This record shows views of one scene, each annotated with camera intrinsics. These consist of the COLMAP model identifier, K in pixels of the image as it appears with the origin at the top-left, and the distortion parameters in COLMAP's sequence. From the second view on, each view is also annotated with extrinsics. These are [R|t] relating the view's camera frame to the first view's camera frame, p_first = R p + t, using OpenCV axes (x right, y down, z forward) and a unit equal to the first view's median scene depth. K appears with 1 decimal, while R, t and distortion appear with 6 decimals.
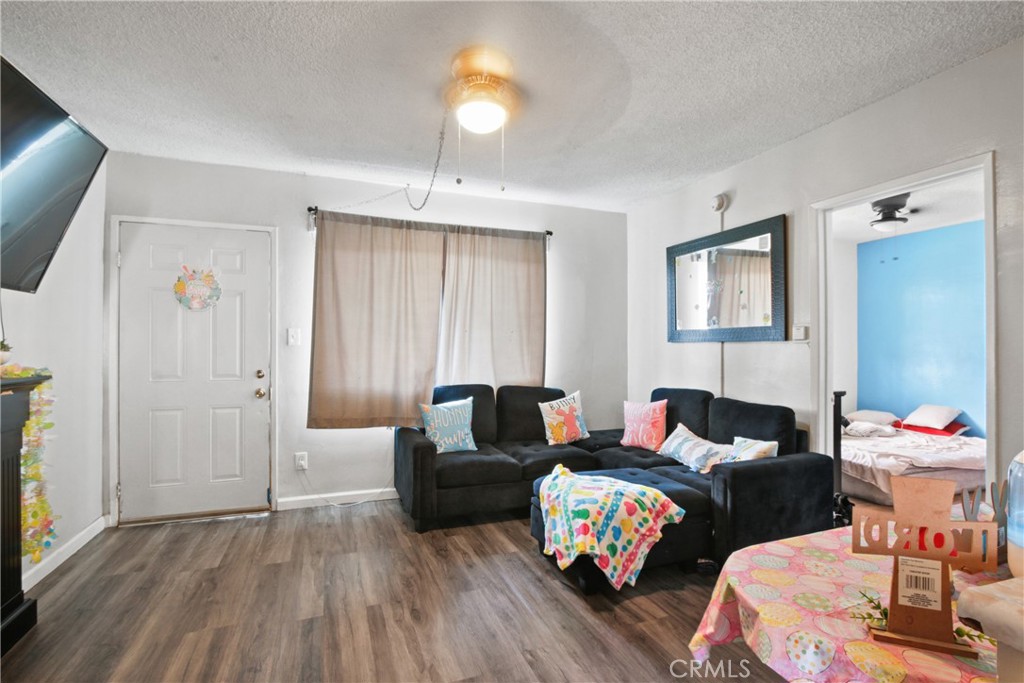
lens RADIAL K [[473.6, 0, 500.0], [0, 473.6, 341.4], [0, 0, 1]] dist [-0.026628, 0.000557]
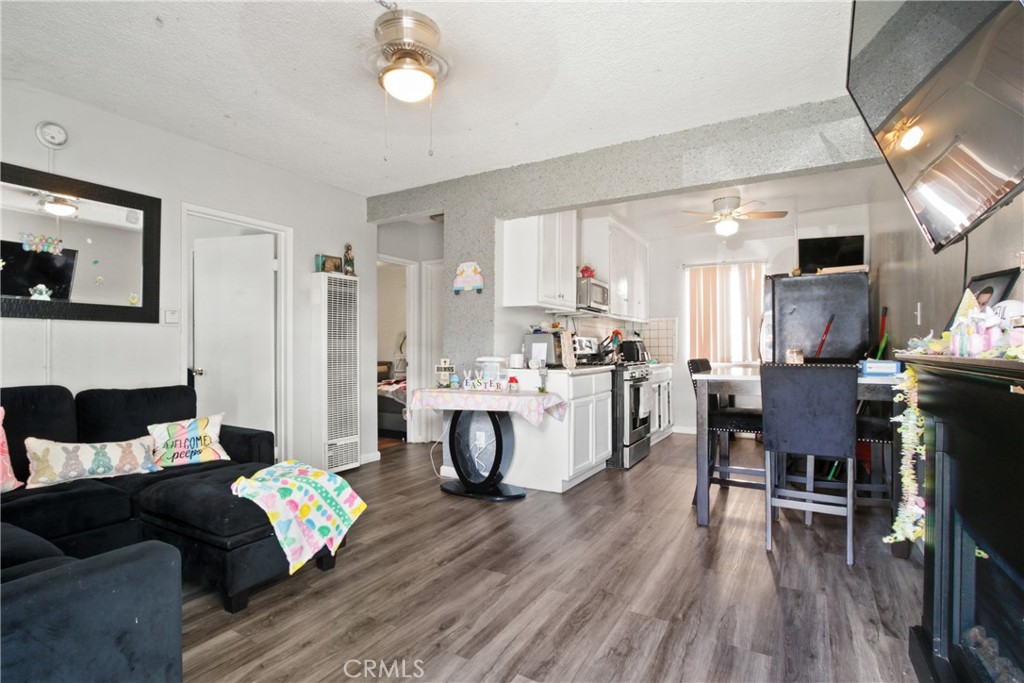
lens RADIAL K [[485.9, 0, 512.0], [0, 485.9, 341.5], [0, 0, 1]] dist [-0.026760, 0.000609]
pose [[-0.626859, 0.001288, 0.779132, -0.597712], [-0.011075, 0.999883, -0.010563, 0.034858], [-0.779054, -0.015250, -0.626771, 0.918340]]
